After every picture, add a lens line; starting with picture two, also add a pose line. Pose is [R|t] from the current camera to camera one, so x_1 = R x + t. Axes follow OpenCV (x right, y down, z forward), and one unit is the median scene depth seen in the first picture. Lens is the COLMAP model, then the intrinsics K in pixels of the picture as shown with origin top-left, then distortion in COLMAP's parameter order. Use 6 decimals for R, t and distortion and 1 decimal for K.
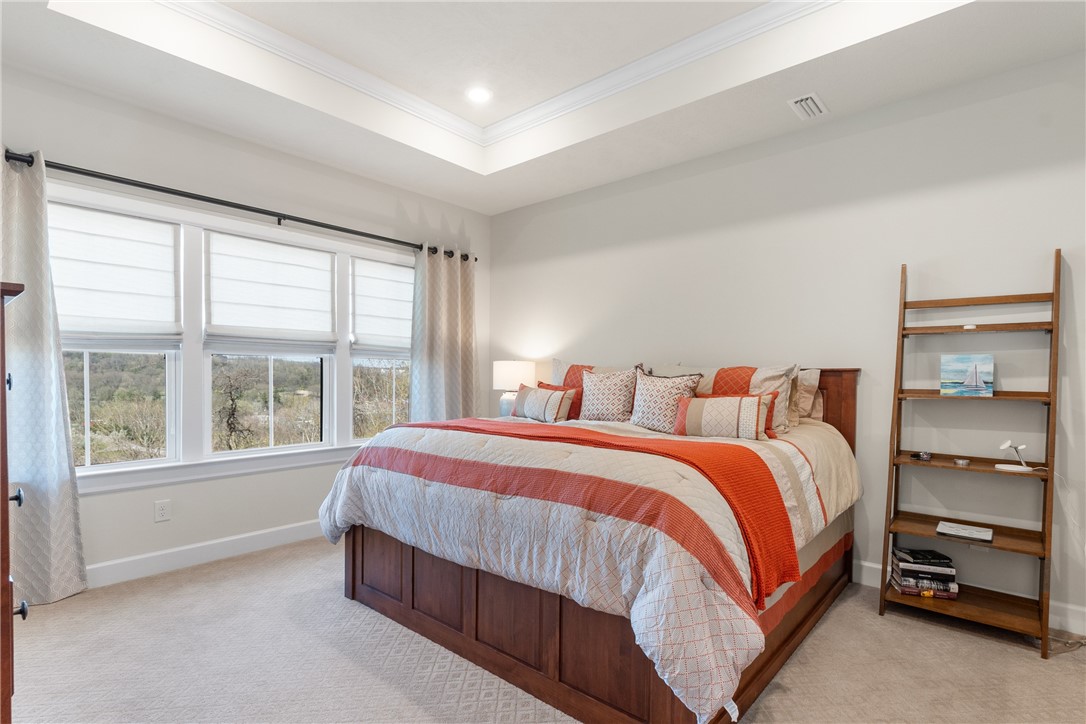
lens RADIAL K [[516.8, 0, 564.9], [0, 516.8, 391.5], [0, 0, 1]] dist [-0.002432, -0.000244]
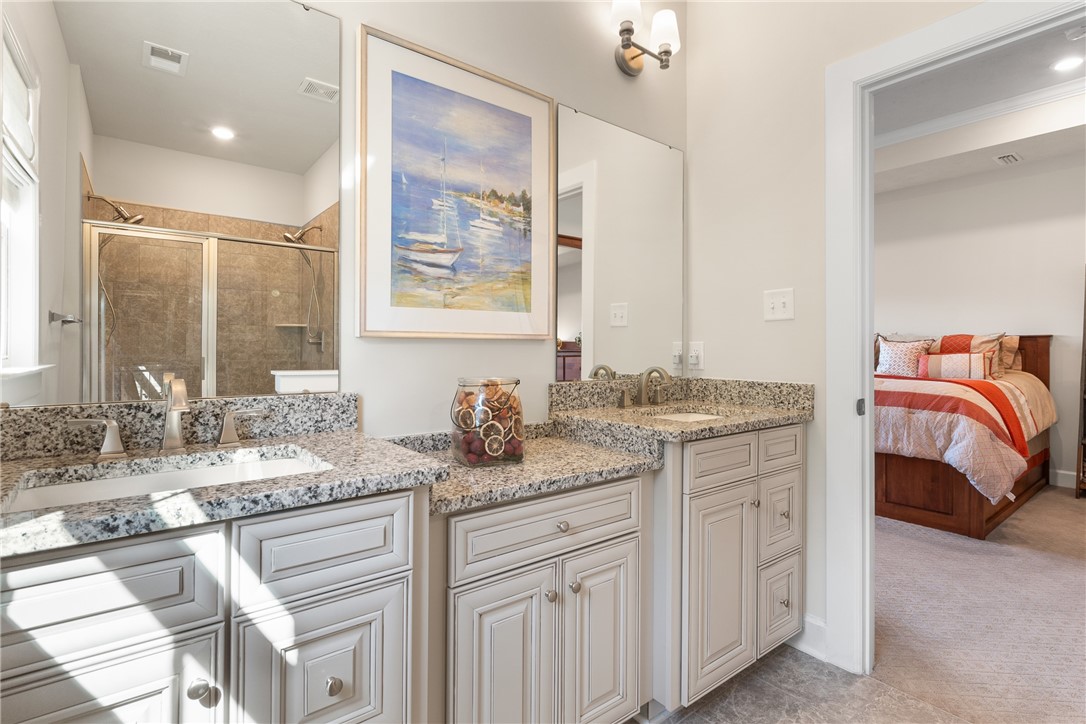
lens RADIAL K [[516.8, 0, 558.4], [0, 516.8, 349.0], [0, 0, 1]] dist [-0.002432, -0.000244]
pose [[0.982495, -0.002874, -0.186266, -0.558539], [-0.002029, 0.999657, -0.026126, 0.037620], [0.186277, 0.026047, 0.982152, -0.727152]]
